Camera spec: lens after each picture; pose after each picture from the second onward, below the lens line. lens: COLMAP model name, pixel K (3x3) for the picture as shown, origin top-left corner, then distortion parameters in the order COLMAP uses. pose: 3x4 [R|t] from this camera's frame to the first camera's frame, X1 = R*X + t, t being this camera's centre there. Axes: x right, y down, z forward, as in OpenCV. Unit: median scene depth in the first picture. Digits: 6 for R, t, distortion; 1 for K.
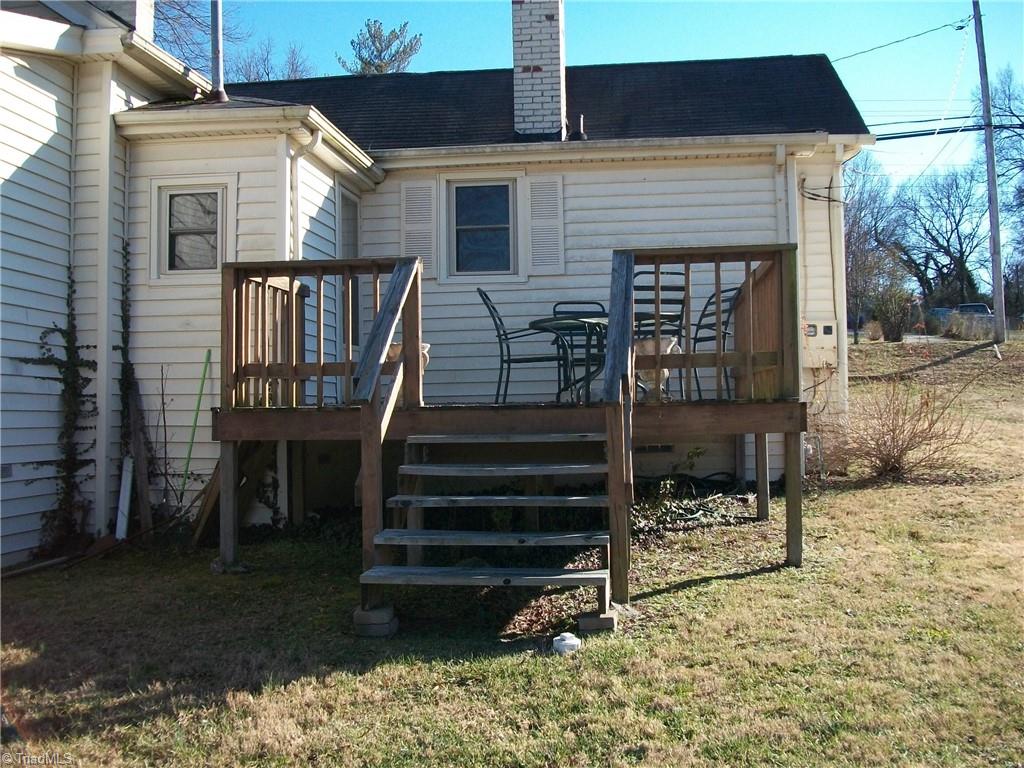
lens RADIAL K [[1054.5, 0, 534.3], [0, 1054.5, 363.0], [0, 0, 1]] dist [-0.144221, 0.102834]
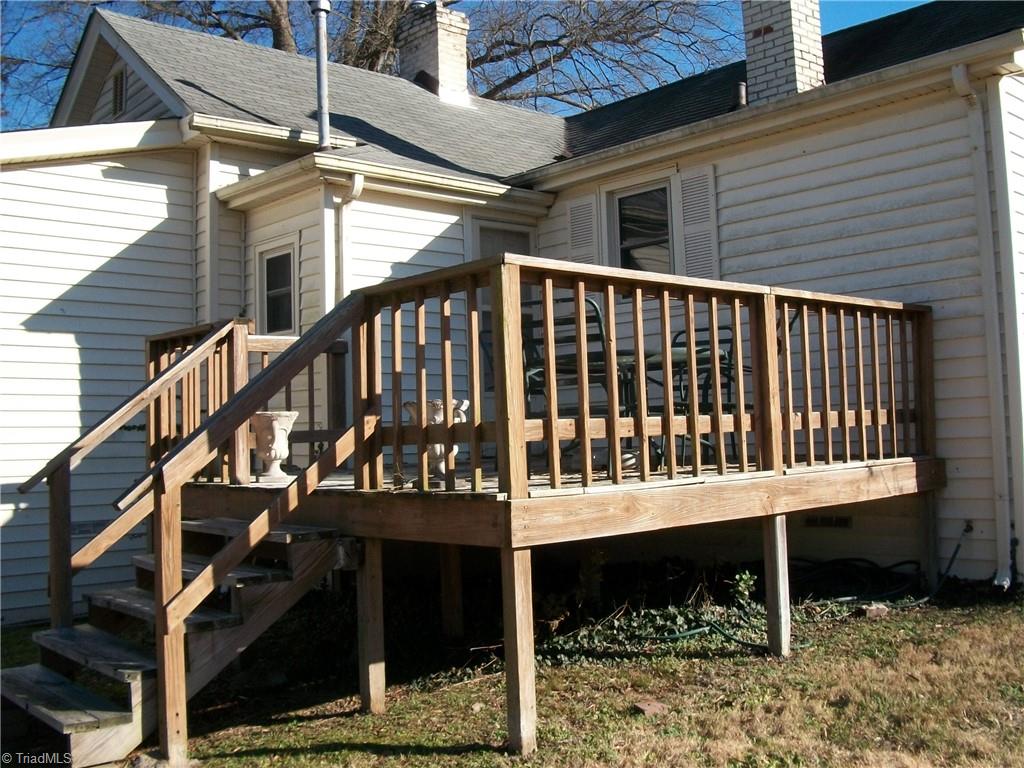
lens RADIAL K [[1054.5, 0, 534.3], [0, 1054.5, 363.0], [0, 0, 1]] dist [-0.144221, 0.102834]
pose [[0.751640, -0.049983, -0.657677, 0.432509], [0.046249, 0.998664, -0.023041, -0.019658], [0.657950, -0.013098, 0.752948, 0.324862]]
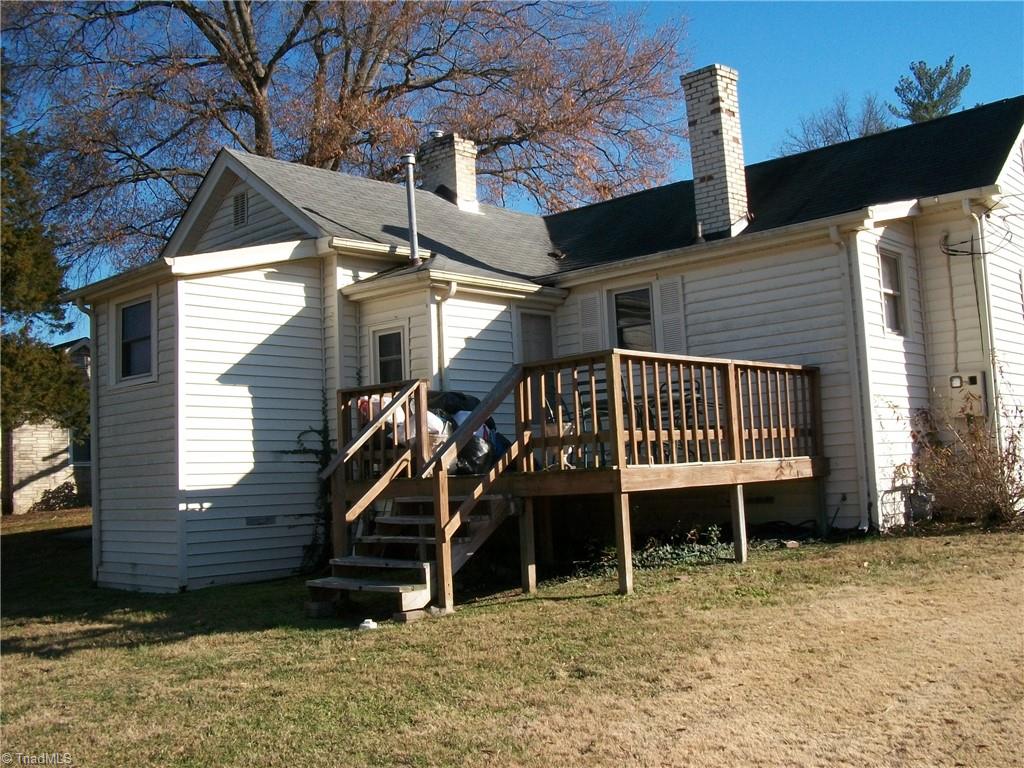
lens RADIAL K [[1054.5, 0, 534.3], [0, 1054.5, 363.0], [0, 0, 1]] dist [-0.144221, 0.102834]
pose [[0.809145, -0.084231, -0.581541, 0.590772], [0.059060, 0.996319, -0.062134, -0.012422], [0.584633, 0.015929, 0.811141, -0.087402]]
